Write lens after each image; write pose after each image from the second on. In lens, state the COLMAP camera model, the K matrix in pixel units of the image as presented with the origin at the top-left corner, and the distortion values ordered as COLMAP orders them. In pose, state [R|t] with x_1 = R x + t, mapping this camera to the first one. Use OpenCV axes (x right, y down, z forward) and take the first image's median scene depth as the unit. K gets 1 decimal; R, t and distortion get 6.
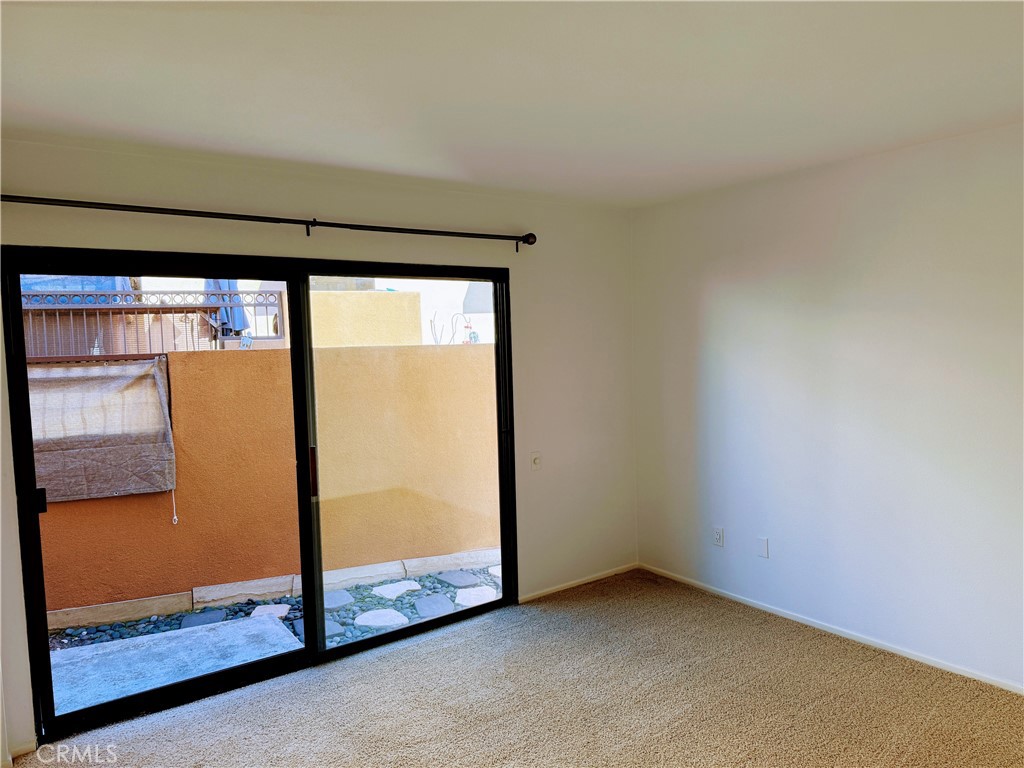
lens RADIAL K [[734.7, 0, 512.0], [0, 734.7, 384.0], [0, 0, 1]] dist [-0.009260, -0.001900]
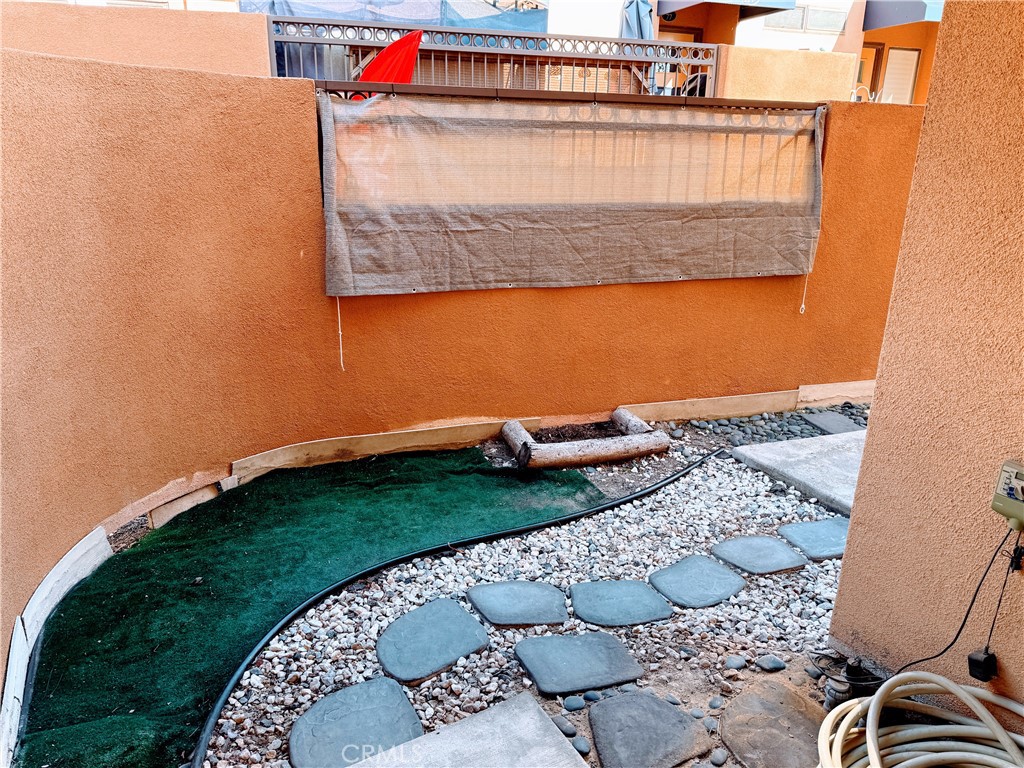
lens RADIAL K [[730.3, 0, 512.0], [0, 730.3, 384.0], [0, 0, 1]] dist [0.096896, -0.132968]
pose [[0.996098, 0.071177, -0.052174, -0.767416], [-0.055535, 0.965020, 0.256226, 0.067873], [0.068586, -0.252329, 0.965208, 0.111770]]
